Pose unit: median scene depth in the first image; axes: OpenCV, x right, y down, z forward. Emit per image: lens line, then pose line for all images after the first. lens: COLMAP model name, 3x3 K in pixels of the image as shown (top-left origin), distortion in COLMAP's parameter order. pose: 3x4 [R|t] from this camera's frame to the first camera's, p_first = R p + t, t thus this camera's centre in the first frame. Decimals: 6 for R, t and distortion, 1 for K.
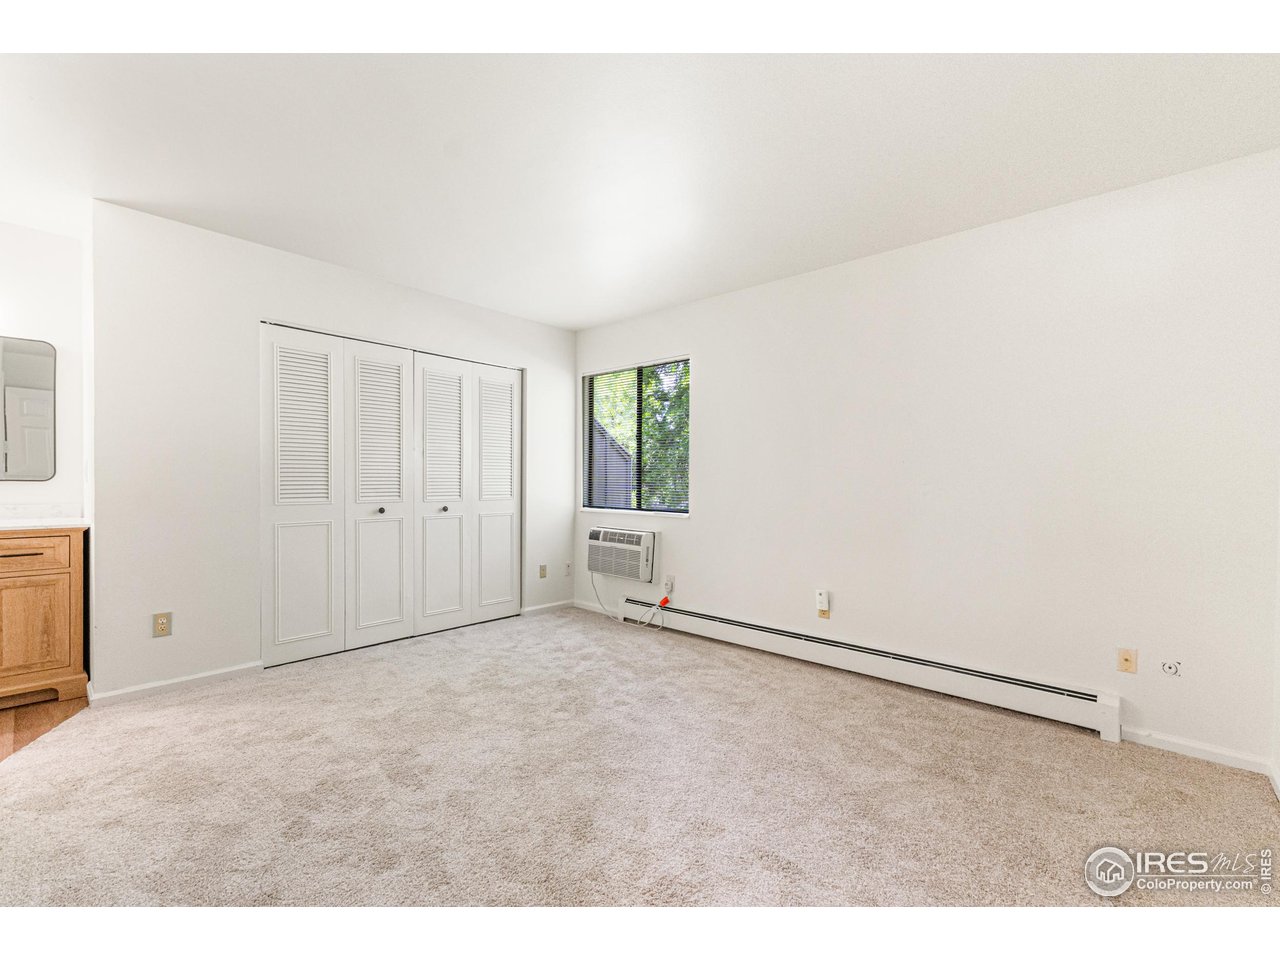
lens RADIAL K [[557.5, 0, 640.0], [0, 557.5, 480.0], [0, 0, 1]] dist [0.000692, -0.000065]
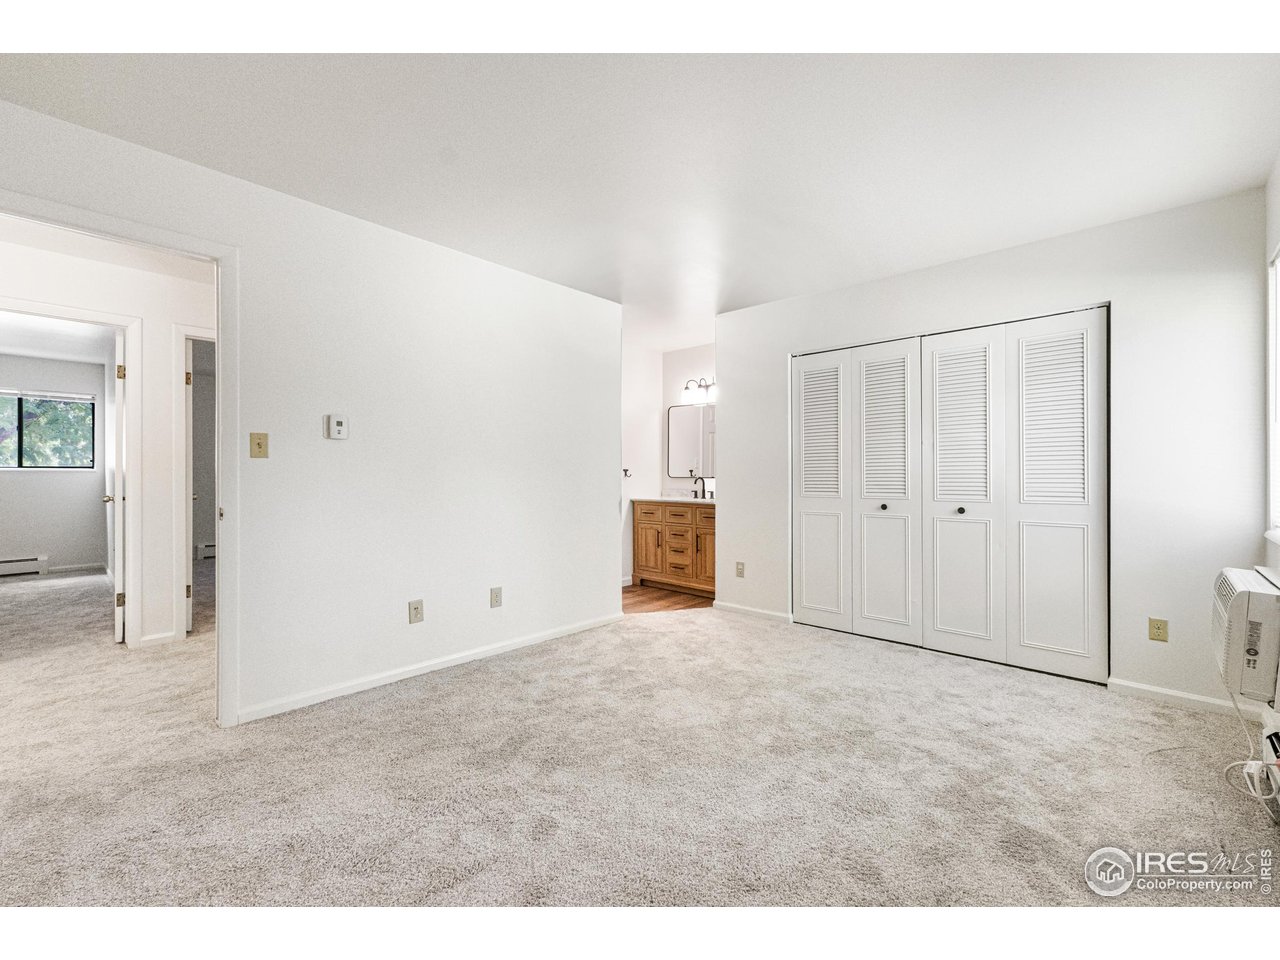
lens RADIAL K [[542.0, 0, 643.1], [0, 542.0, 477.2], [0, 0, 1]] dist [0.001766, -0.000105]
pose [[-0.012848, -0.001511, -0.999916, 0.576280], [-0.001818, 0.999997, -0.001487, 0.002481], [0.999916, 0.001798, -0.012851, 0.641668]]
